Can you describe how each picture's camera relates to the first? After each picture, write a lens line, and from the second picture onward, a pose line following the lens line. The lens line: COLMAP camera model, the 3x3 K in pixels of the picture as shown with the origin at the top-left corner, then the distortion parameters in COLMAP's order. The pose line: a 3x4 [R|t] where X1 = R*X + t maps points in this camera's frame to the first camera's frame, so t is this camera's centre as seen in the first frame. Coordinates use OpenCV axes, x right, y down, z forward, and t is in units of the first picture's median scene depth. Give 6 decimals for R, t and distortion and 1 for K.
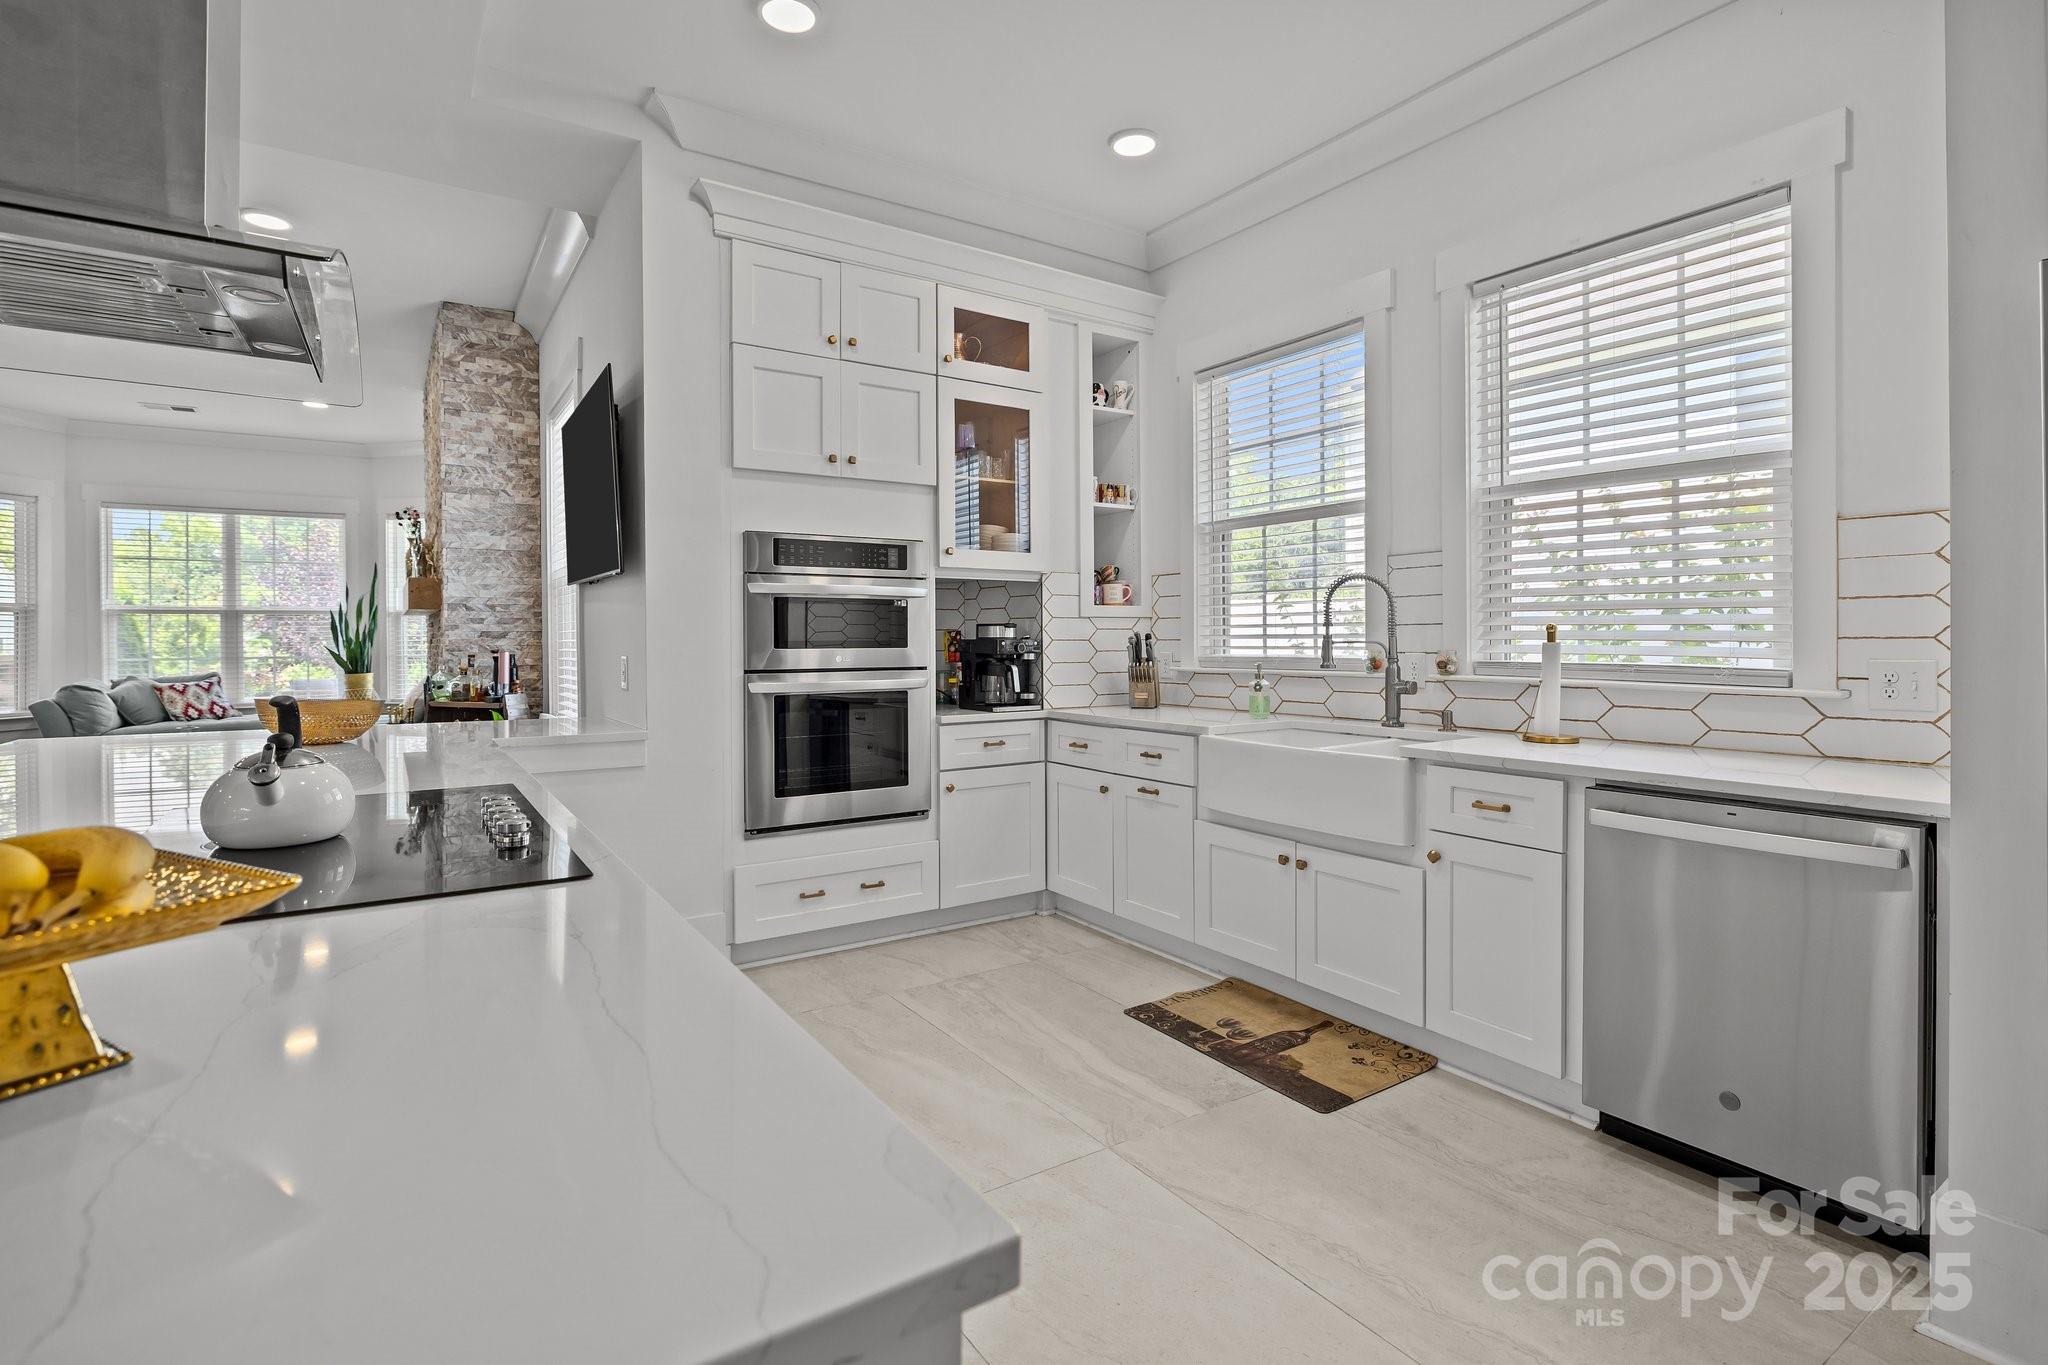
lens RADIAL K [[962.8, 0, 1023.3], [0, 962.8, 632.7], [0, 0, 1]] dist [-0.008627, 0.000108]
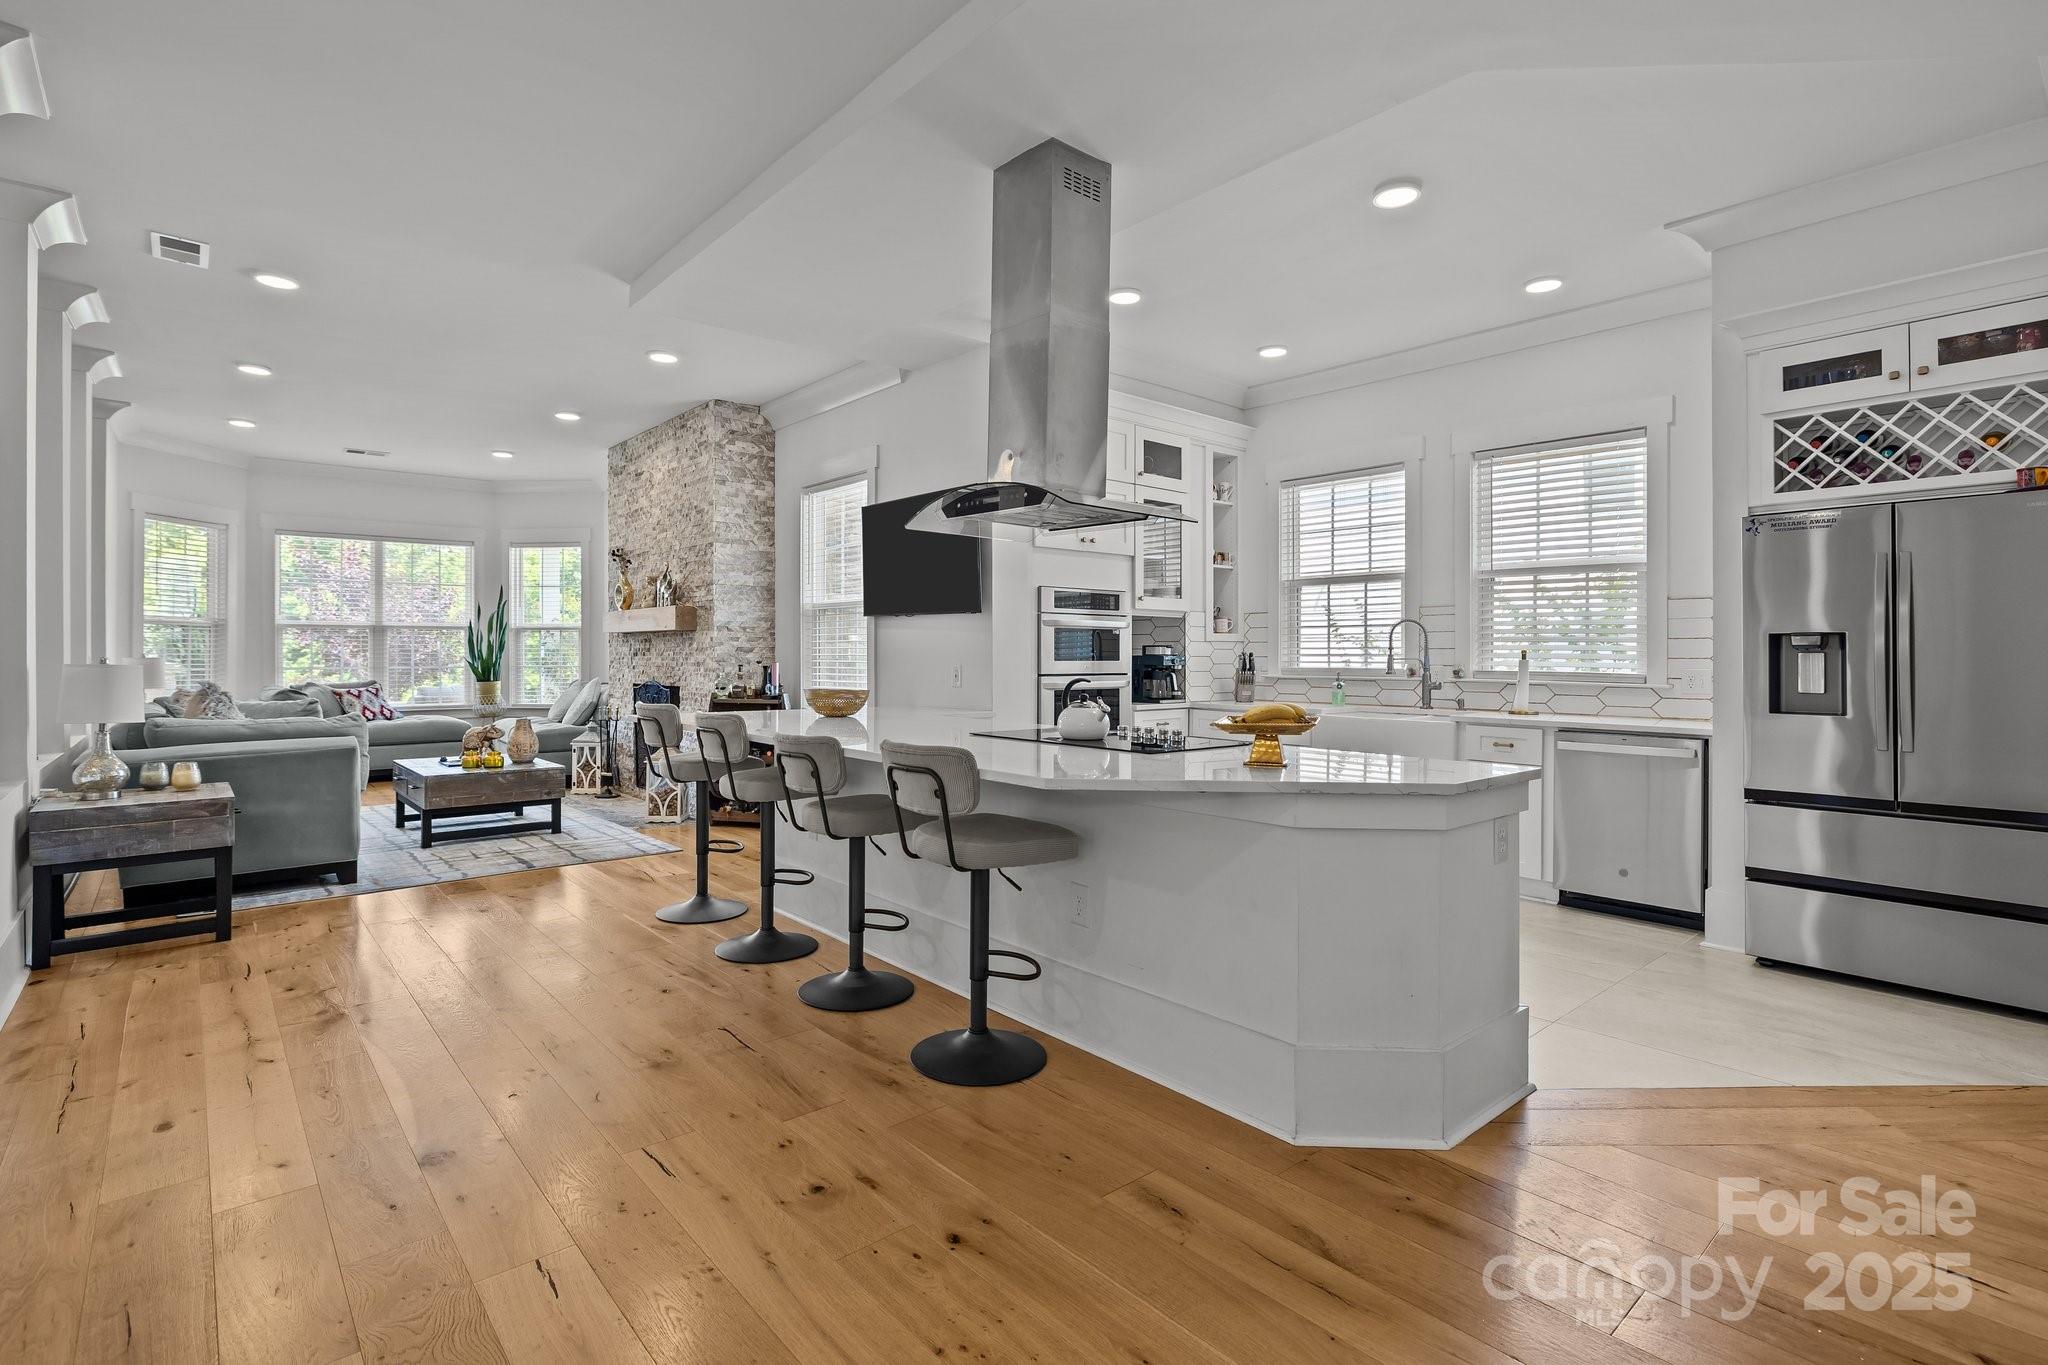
lens RADIAL K [[962.9, 0, 1029.9], [0, 962.9, 644.6], [0, 0, 1]] dist [-0.013415, 0.000473]
pose [[0.991166, 0.008207, 0.132374, -0.416304], [-0.007617, 0.999959, -0.004963, -0.001471], [-0.132409, 0.003911, 0.991187, -0.457570]]
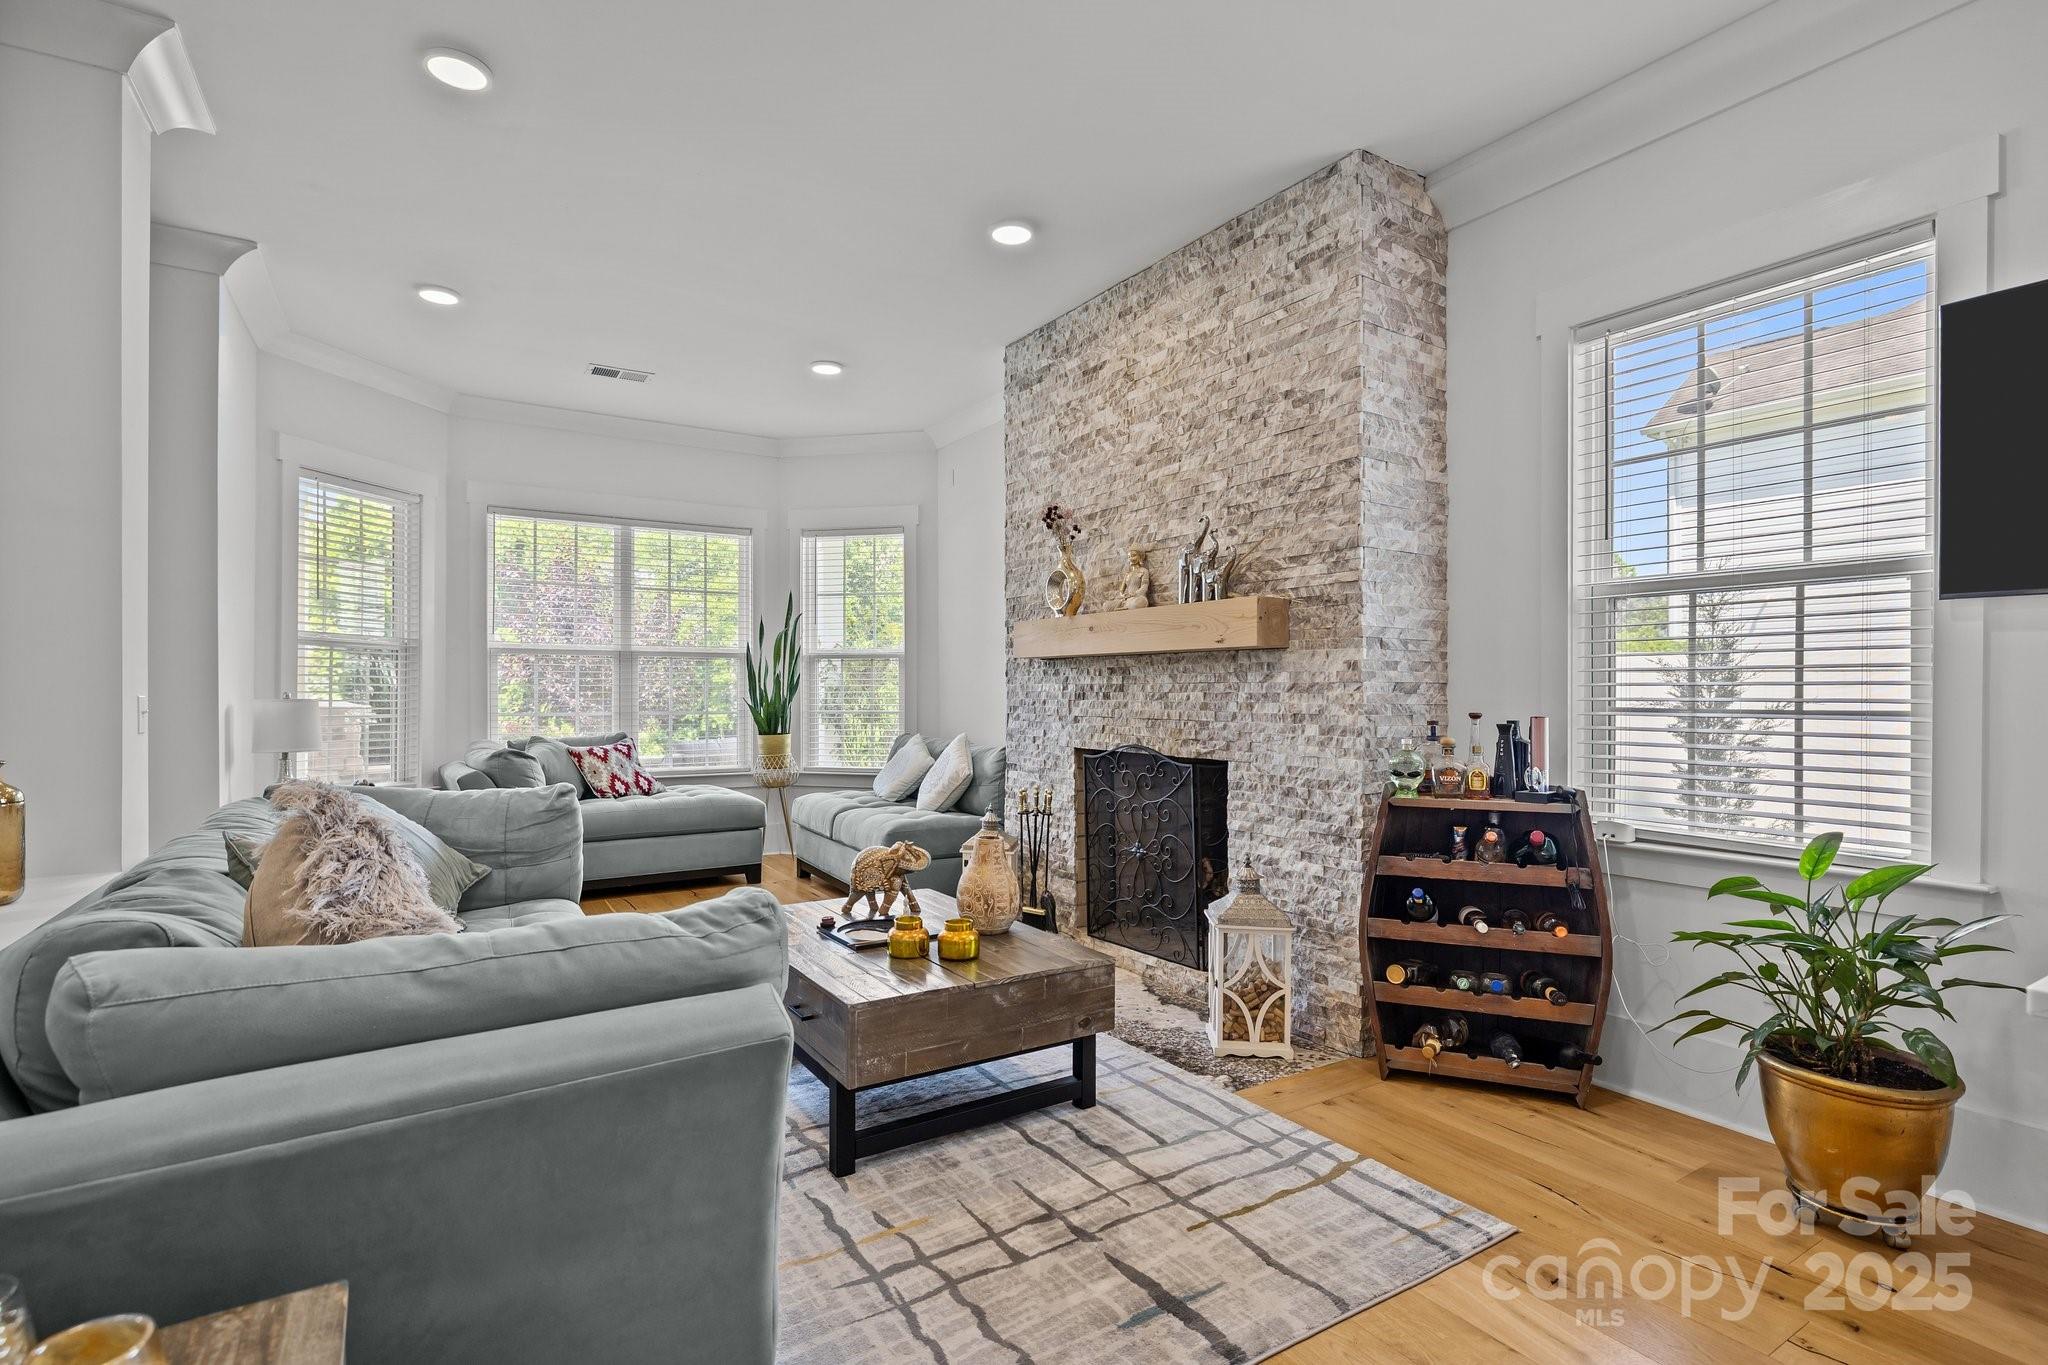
lens RADIAL K [[979.5, 0, 1024.0], [0, 979.5, 682.5], [0, 0, 1]] dist [-0.001182, 0.000130]
pose [[0.999709, 0.009555, -0.022128, -0.971446], [-0.009653, 0.999944, -0.004320, 0.004842], [0.022085, 0.004532, 0.999746, 0.438467]]
